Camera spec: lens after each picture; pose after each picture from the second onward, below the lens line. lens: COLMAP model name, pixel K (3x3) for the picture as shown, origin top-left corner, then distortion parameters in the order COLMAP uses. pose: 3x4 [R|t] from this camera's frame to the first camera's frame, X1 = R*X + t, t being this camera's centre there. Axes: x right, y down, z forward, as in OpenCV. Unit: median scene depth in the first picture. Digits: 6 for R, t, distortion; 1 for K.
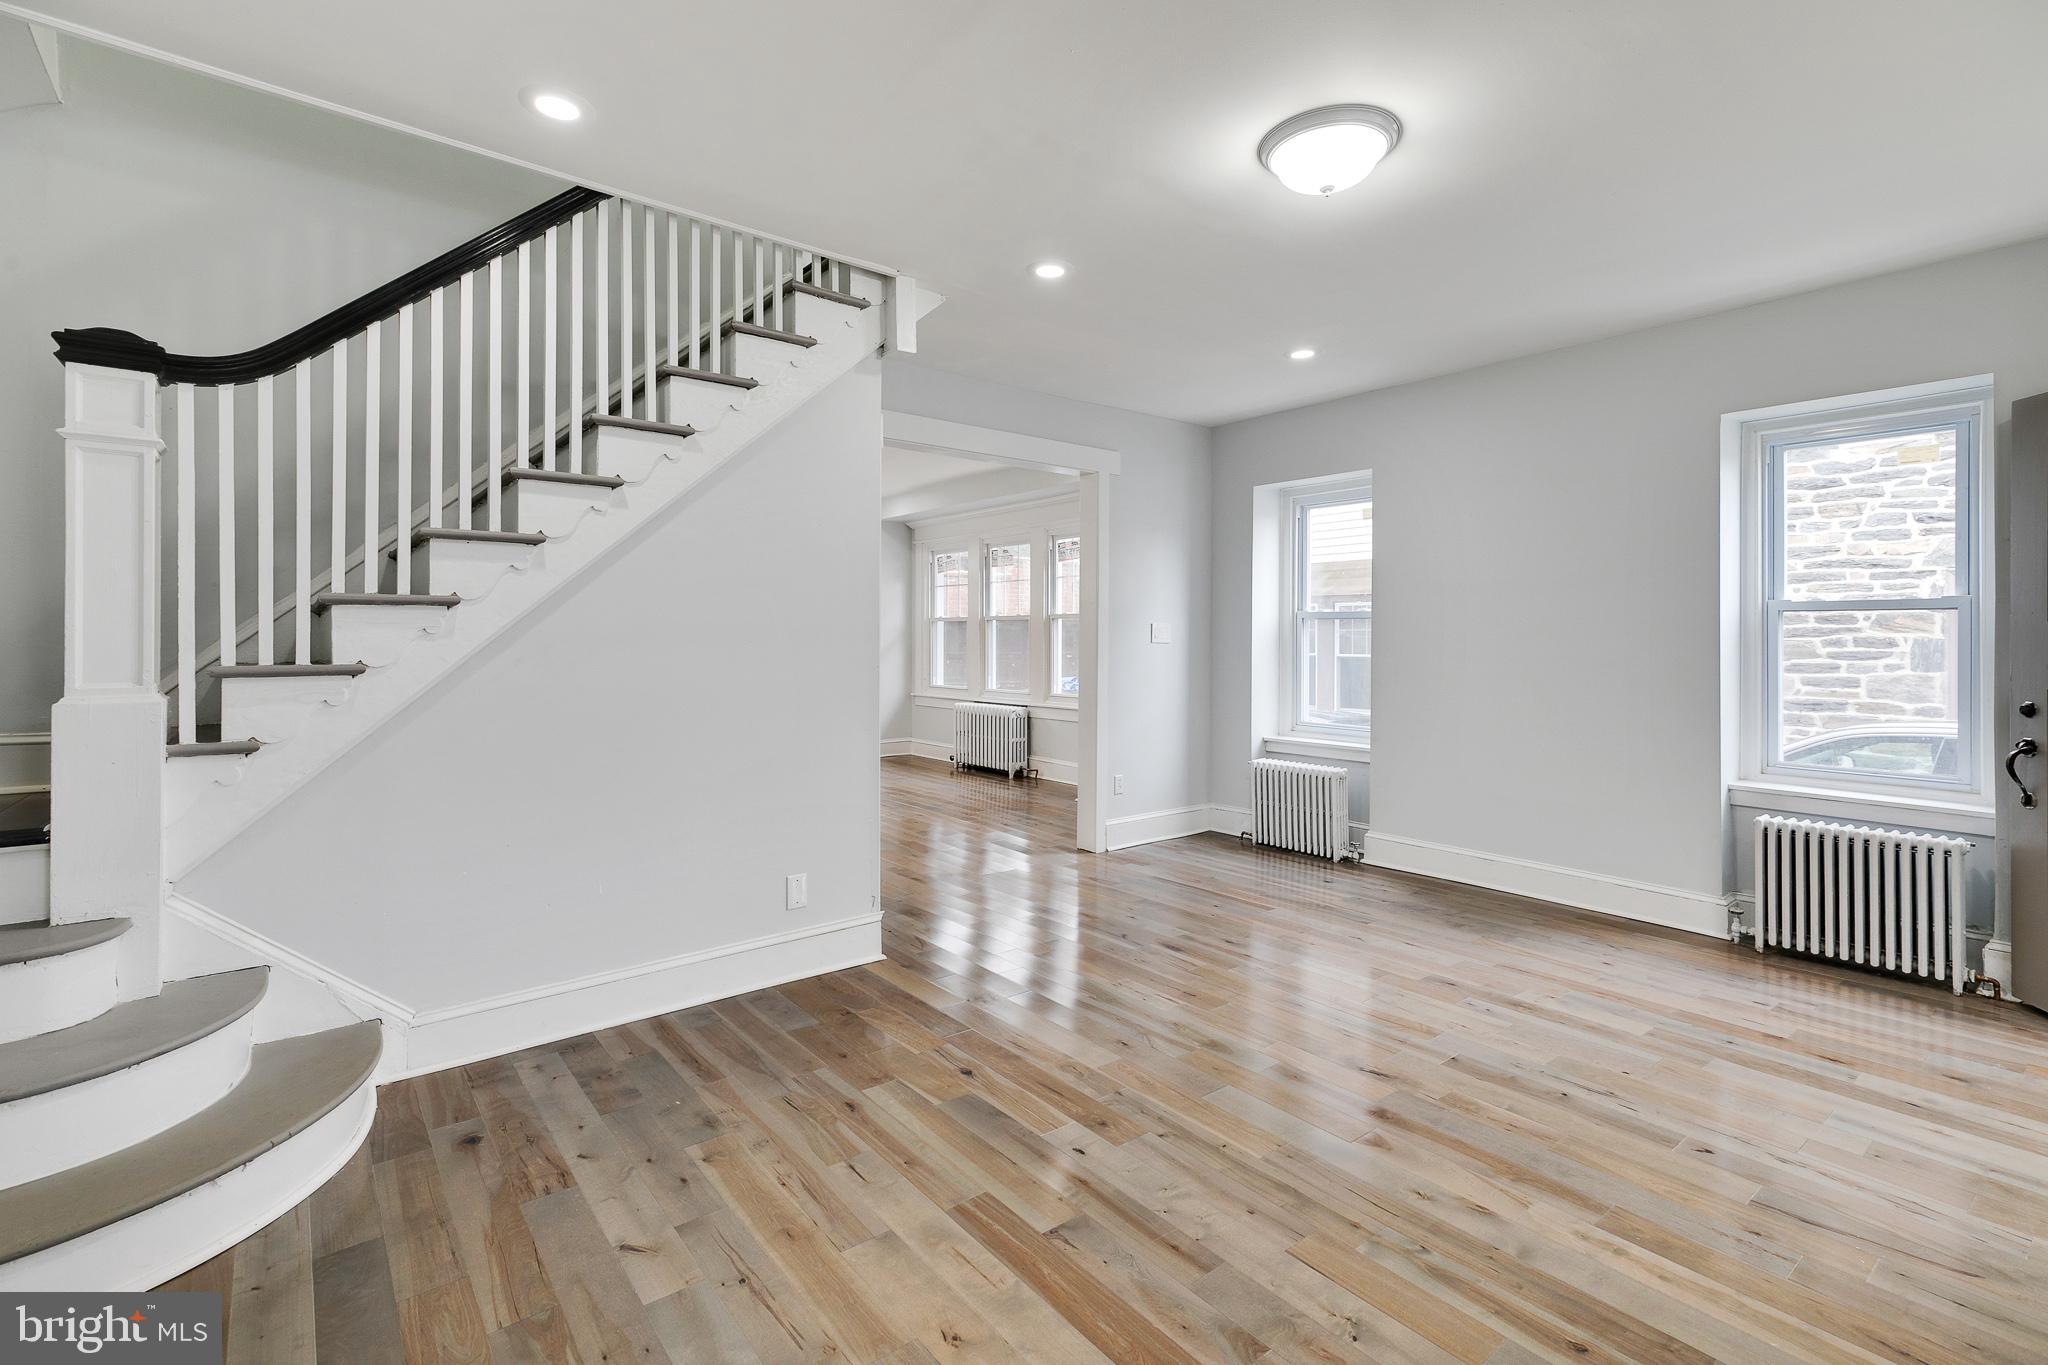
lens RADIAL K [[933.0, 0, 1025.6], [0, 933.0, 633.6], [0, 0, 1]] dist [0.008157, 0.000467]
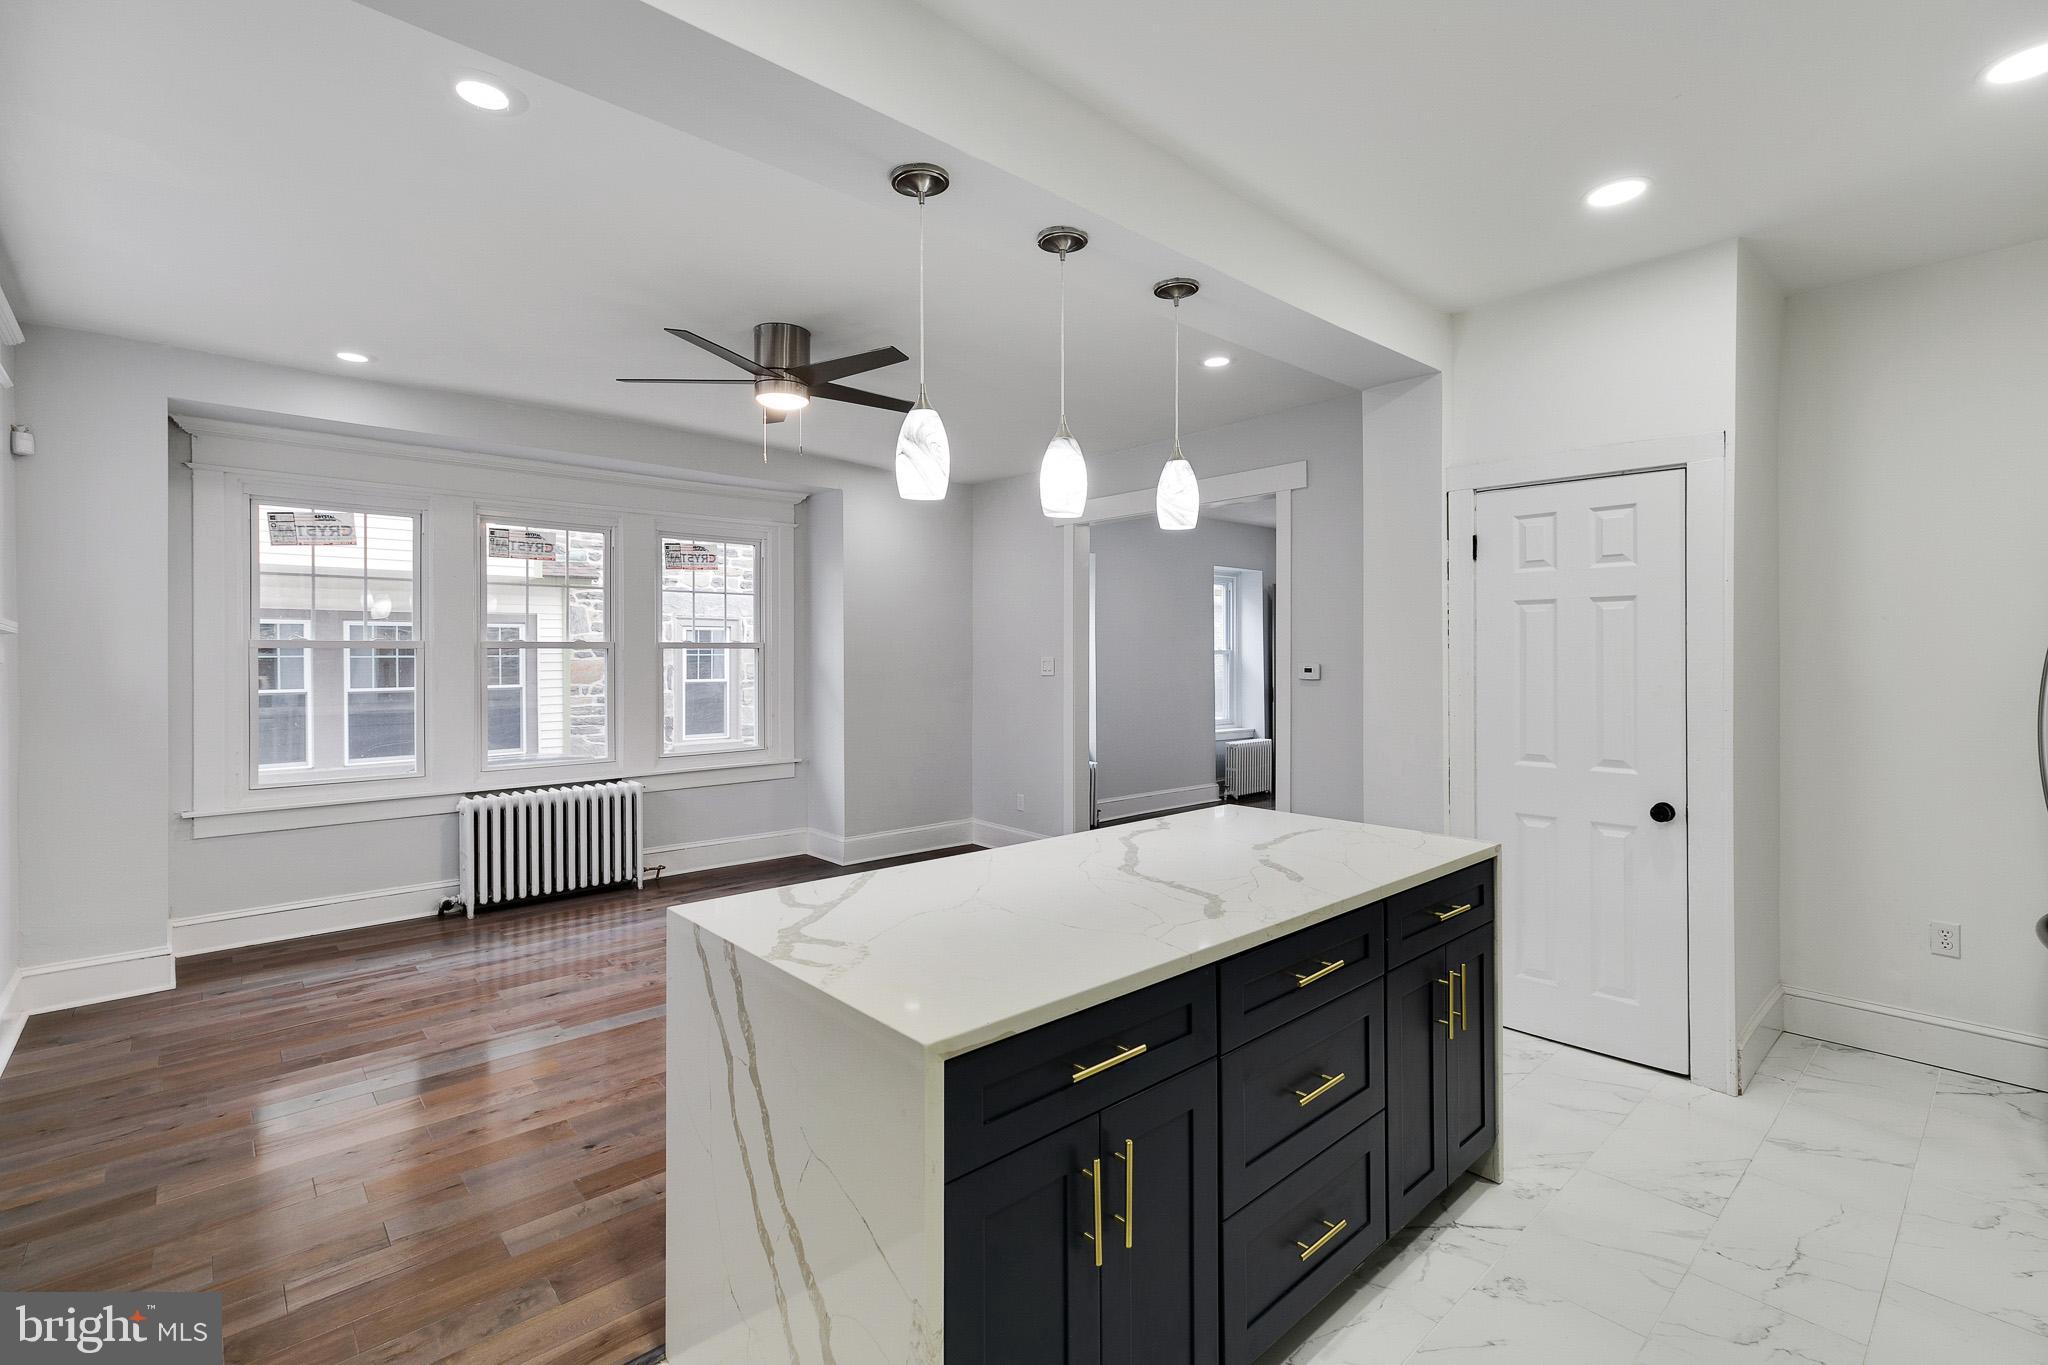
lens RADIAL K [[918.7, 0, 1024.2], [0, 918.7, 663.1], [0, 0, 1]] dist [0.005250, 0.000167]
pose [[-0.056355, -0.012722, 0.998330, -1.989668], [-0.005546, 0.999907, 0.012429, -0.045512], [-0.998395, -0.004836, -0.056420, 2.242053]]
